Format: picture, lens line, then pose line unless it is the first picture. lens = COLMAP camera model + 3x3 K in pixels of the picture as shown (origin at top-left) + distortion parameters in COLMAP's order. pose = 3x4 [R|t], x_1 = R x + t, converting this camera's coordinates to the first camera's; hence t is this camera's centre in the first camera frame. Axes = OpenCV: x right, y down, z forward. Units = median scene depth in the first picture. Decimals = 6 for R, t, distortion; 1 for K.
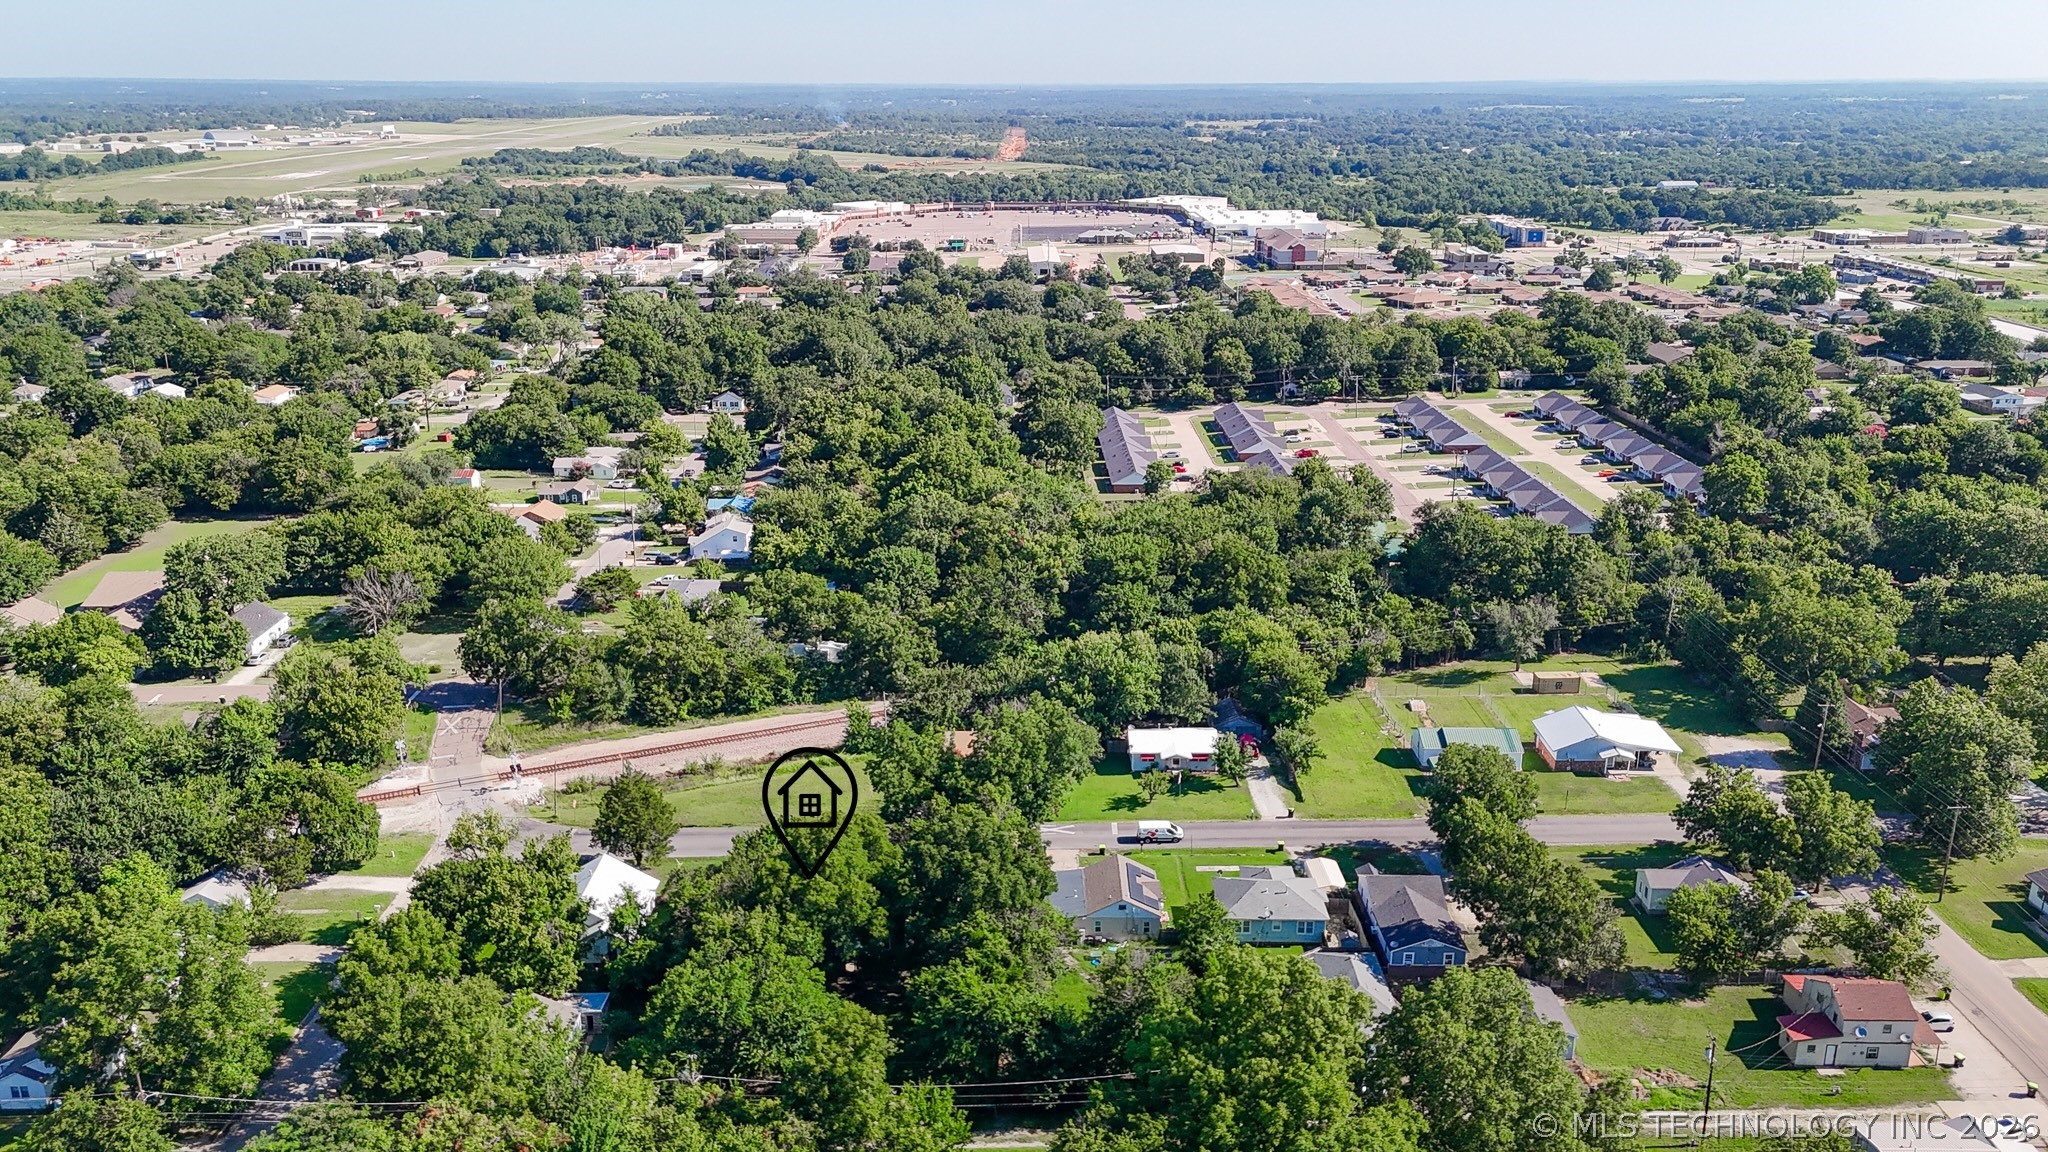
lens RADIAL K [[1594.3, 0, 1024.0], [0, 1594.3, 576.0], [0, 0, 1]] dist [0.006874, -0.001240]
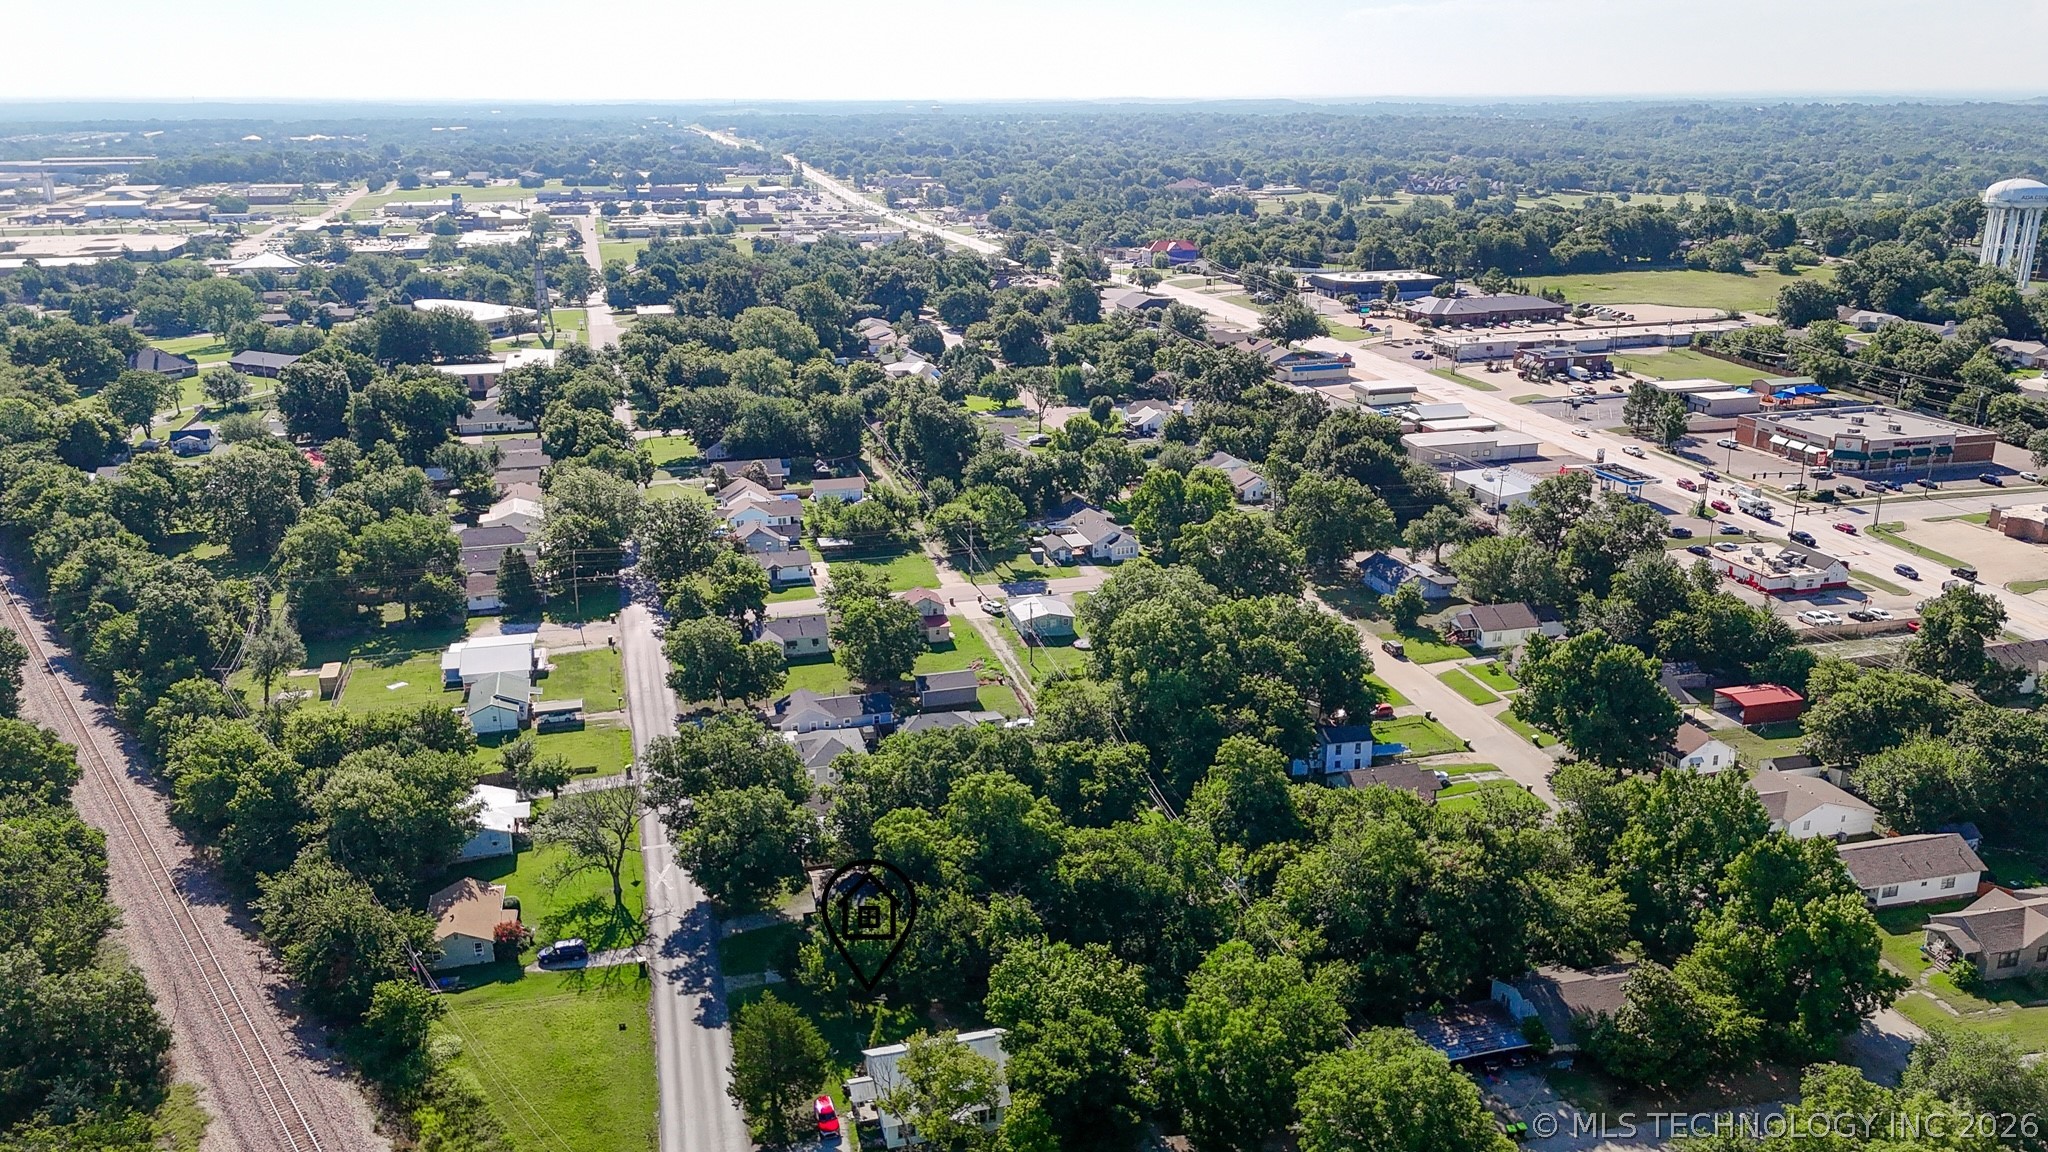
lens RADIAL K [[1494.2, 0, 1024.0], [0, 1494.2, 576.0], [0, 0, 1]] dist [0.024893, -0.006694]
pose [[-0.255024, -0.286340, 0.923565, -0.694299], [0.288111, 0.889259, 0.355261, -0.217218], [-0.923014, 0.356689, -0.144285, 0.700964]]
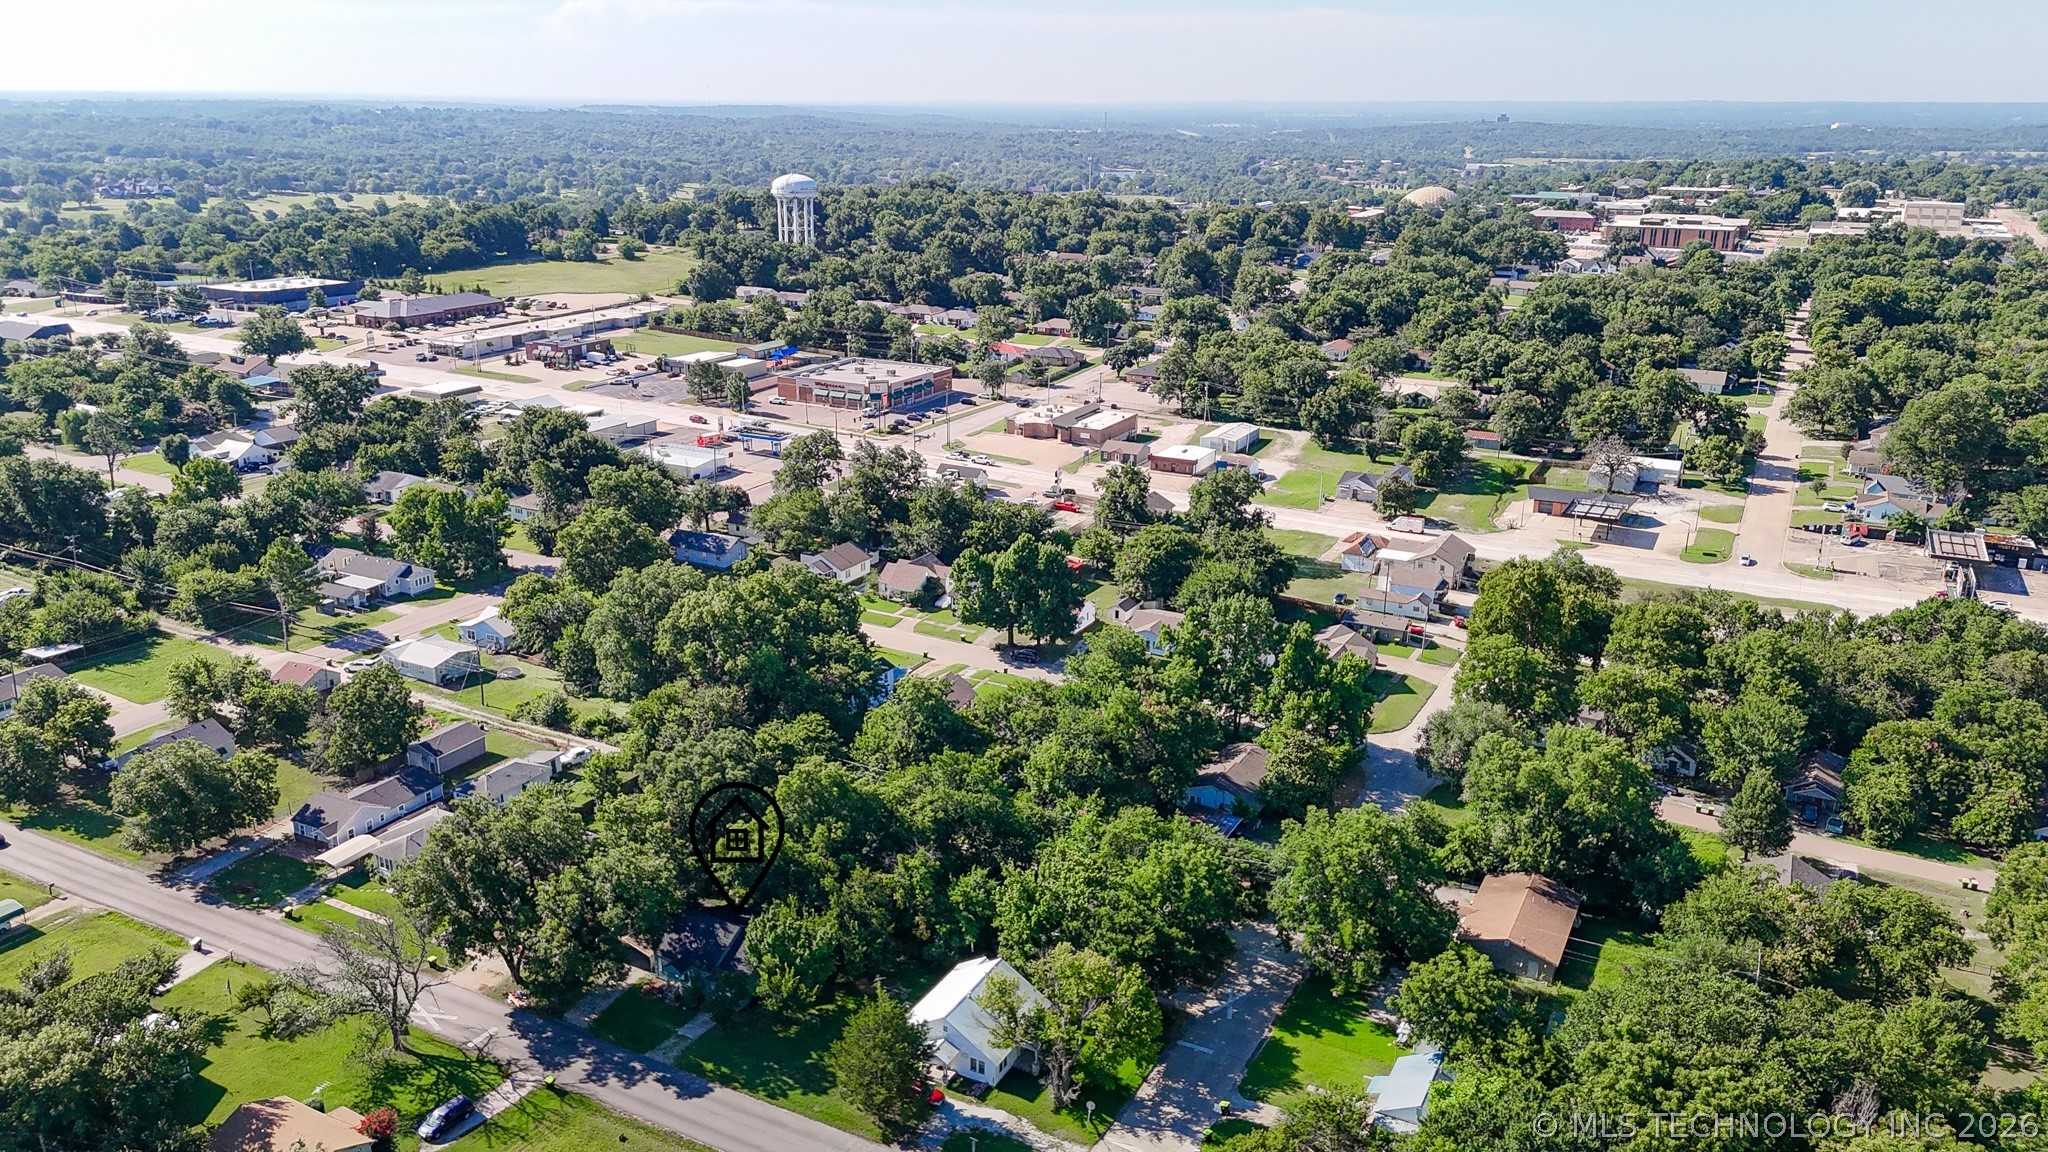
lens RADIAL K [[1476.2, 0, 1024.0], [0, 1476.2, 576.0], [0, 0, 1]] dist [-0.006747, -0.004542]
pose [[-0.885430, -0.150681, 0.439669, -0.469330], [0.122538, 0.836832, 0.533569, -0.323337], [-0.448328, 0.526314, -0.722492, 1.049324]]
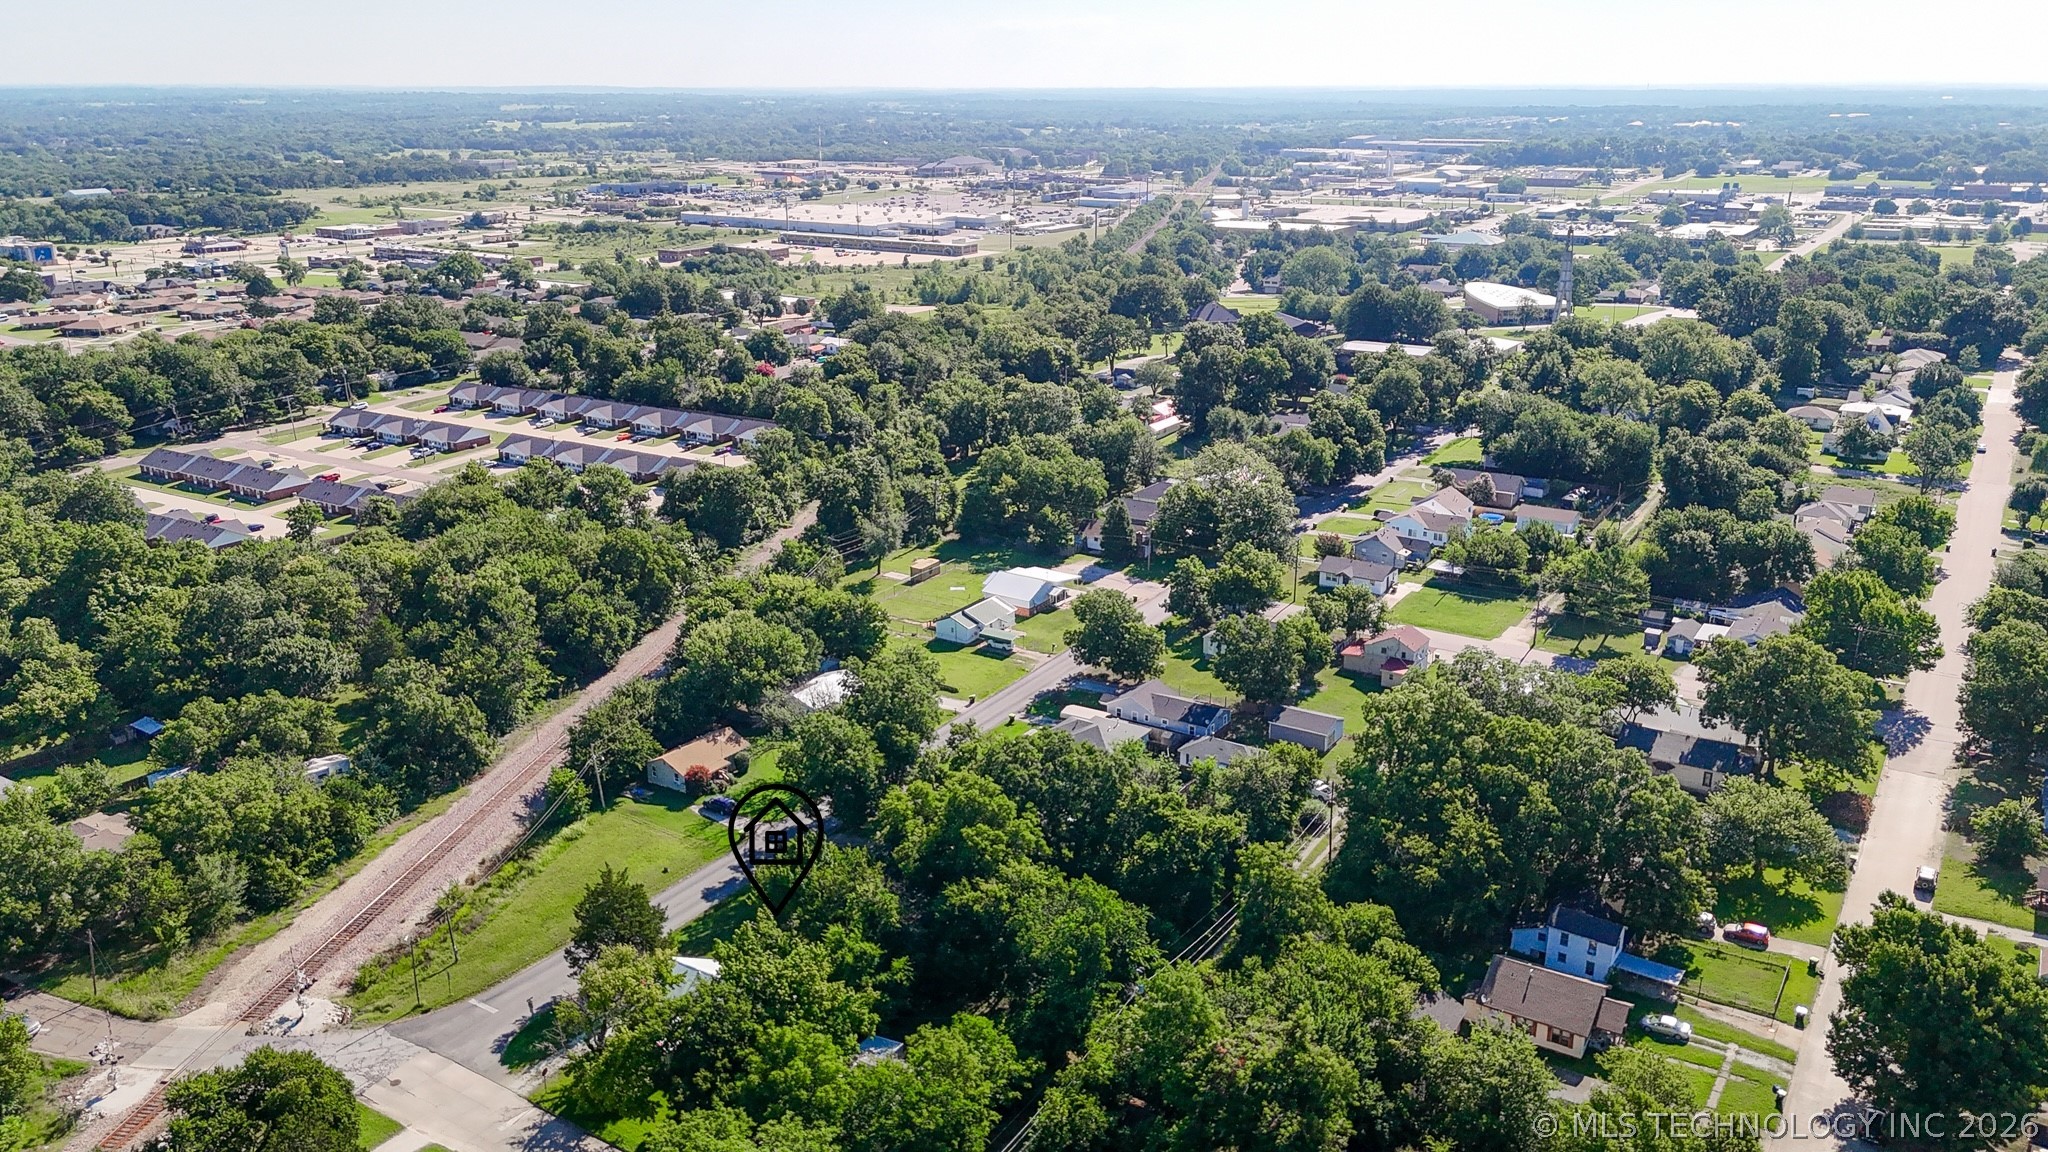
lens RADIAL K [[1494.2, 0, 1024.0], [0, 1494.2, 576.0], [0, 0, 1]] dist [0.024893, -0.006694]
pose [[0.535303, -0.255926, 0.804955, -0.596821], [0.245143, 0.959047, 0.141896, -0.080134], [-0.808304, 0.121372, 0.576120, 0.249415]]
